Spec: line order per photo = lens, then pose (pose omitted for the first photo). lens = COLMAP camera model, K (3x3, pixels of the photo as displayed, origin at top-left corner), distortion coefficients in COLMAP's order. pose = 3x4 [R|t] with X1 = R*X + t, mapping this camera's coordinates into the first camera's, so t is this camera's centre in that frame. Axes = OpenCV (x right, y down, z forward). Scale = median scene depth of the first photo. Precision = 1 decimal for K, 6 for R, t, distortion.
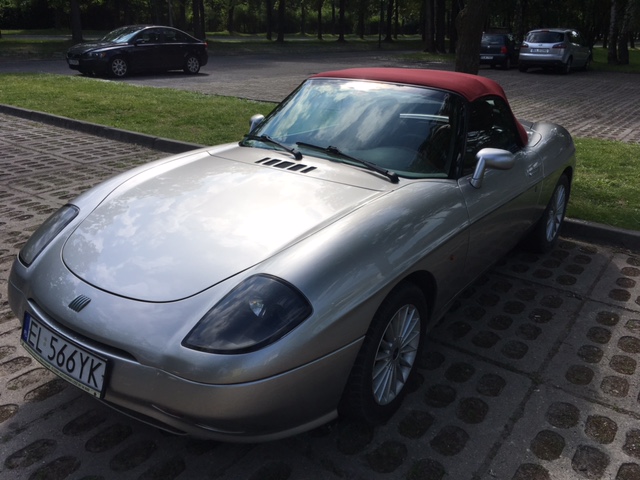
lens RADIAL K [[526.7, 0, 323.7], [0, 526.7, 239.1], [0, 0, 1]] dist [0.077899, -0.104693]
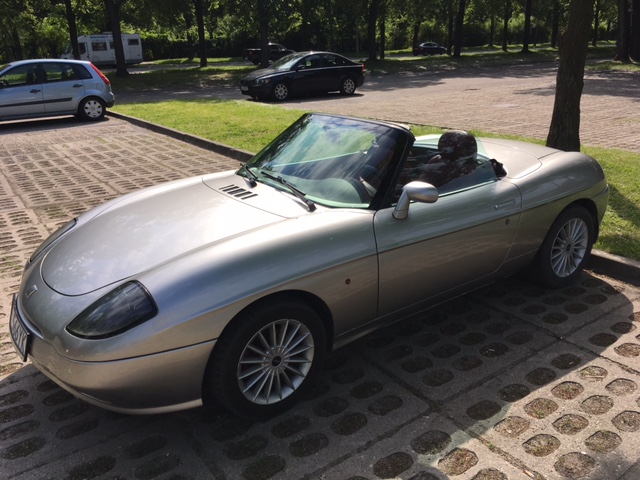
lens RADIAL K [[526.7, 0, 323.7], [0, 526.7, 239.1], [0, 0, 1]] dist [0.077899, -0.104693]
pose [[0.948580, 0.058246, -0.311132, 0.448611], [-0.066839, 0.997619, -0.017016, -0.026036], [0.309400, 0.036936, 0.950214, -0.047776]]
